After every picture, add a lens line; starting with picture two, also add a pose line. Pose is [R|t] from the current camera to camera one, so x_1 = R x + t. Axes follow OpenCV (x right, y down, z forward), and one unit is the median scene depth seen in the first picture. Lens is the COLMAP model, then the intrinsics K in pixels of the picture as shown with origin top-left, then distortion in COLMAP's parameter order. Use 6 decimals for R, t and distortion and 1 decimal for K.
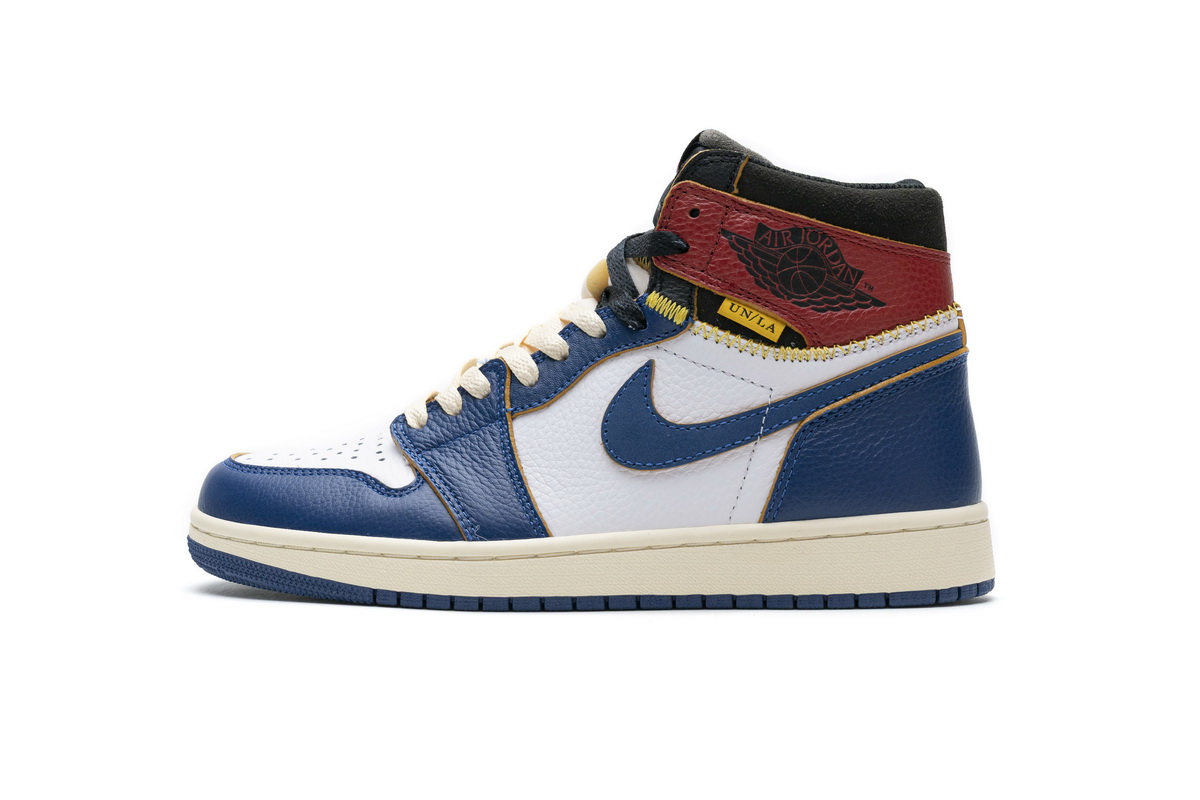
lens RADIAL K [[2129.1, 0, 600.0], [0, 2129.1, 400.0], [0, 0, 1]] dist [-0.006632, -0.008017]
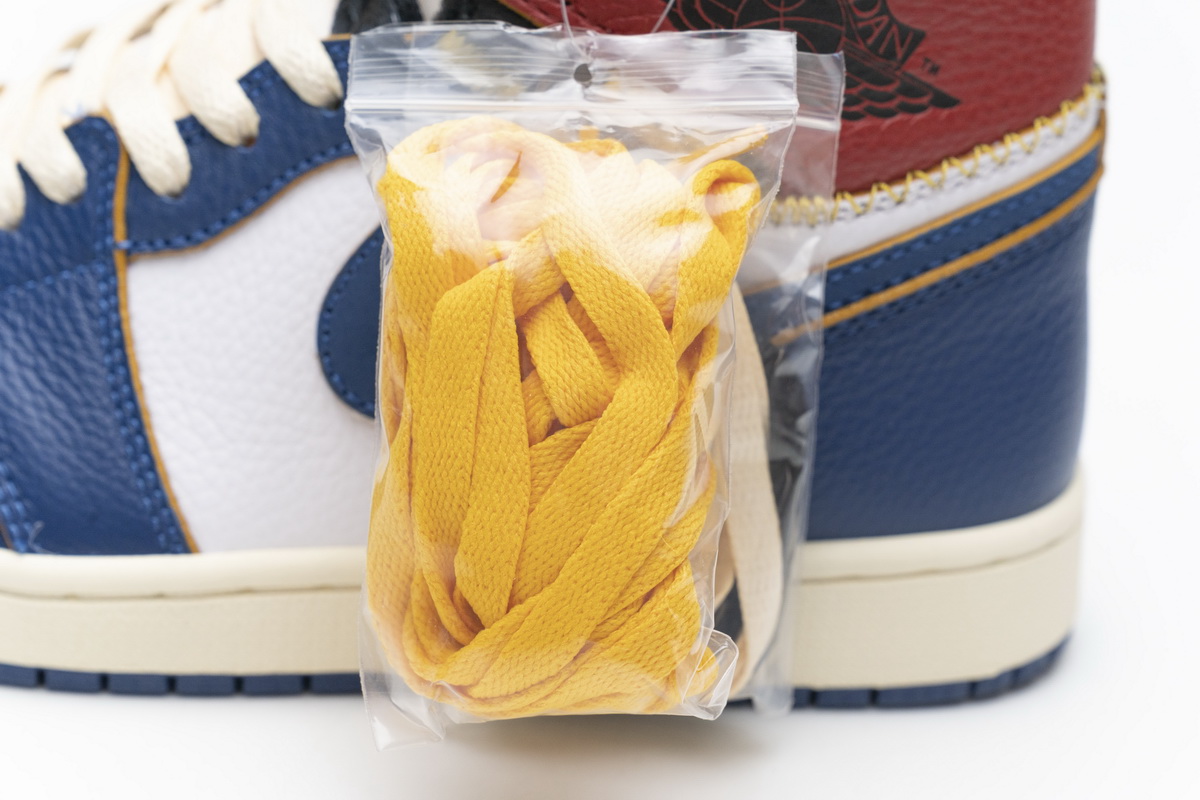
lens RADIAL K [[2312.0, 0, 600.0], [0, 2312.0, 400.0], [0, 0, 1]] dist [0.022403, -0.166139]
pose [[0.992942, 0.062749, 0.100643, 0.012071], [-0.097547, 0.914749, 0.392070, -0.174131], [-0.067461, -0.399120, 0.914413, 0.530797]]
